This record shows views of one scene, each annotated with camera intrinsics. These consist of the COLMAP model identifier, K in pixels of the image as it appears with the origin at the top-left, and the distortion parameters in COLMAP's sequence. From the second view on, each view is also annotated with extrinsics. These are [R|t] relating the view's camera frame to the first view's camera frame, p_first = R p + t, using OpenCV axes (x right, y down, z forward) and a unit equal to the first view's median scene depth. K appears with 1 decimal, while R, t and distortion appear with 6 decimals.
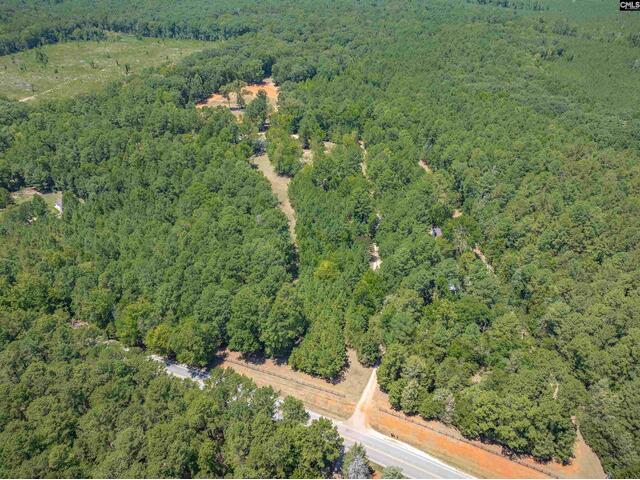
lens RADIAL K [[456.6, 0, 324.3], [0, 456.6, 240.4], [0, 0, 1]] dist [-0.066810, 0.031590]
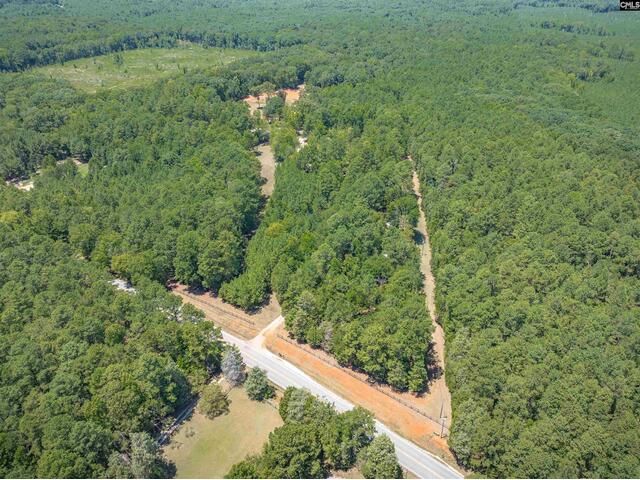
lens RADIAL K [[451.5, 0, 320.0], [0, 451.5, 240.0], [0, 0, 1]] dist [-0.045253, 0.001239]
pose [[0.985084, 0.092720, -0.144955, 0.189304], [-0.098179, 0.994687, -0.030956, 0.075615], [0.141315, 0.044726, 0.988954, -0.078480]]
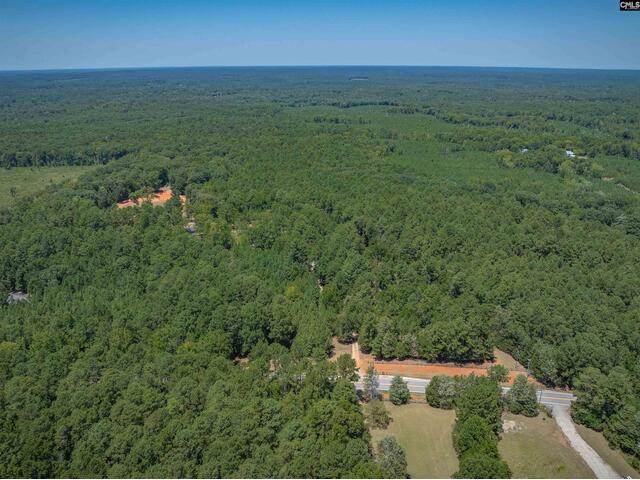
lens RADIAL K [[451.5, 0, 320.0], [0, 451.5, 240.0], [0, 0, 1]] dist [-0.045253, 0.001239]
pose [[0.944930, -0.123389, 0.303121, -0.196317], [0.193763, 0.957352, -0.214321, 0.140850], [-0.263748, 0.261252, 0.928539, -0.174010]]
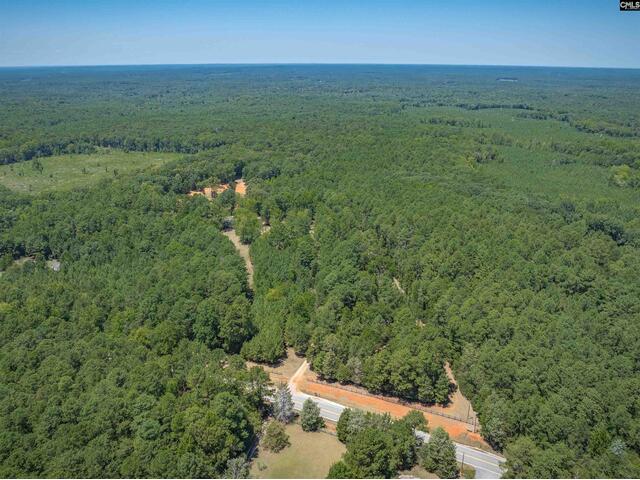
lens RADIAL K [[461.5, 0, 320.0], [0, 461.5, 240.0], [0, 0, 1]] dist [-0.044589, -0.000321]
pose [[0.999050, -0.015651, 0.040674, 0.054914], [0.025226, 0.968727, -0.246845, 0.155837], [-0.035538, 0.247637, 0.968201, -0.191733]]
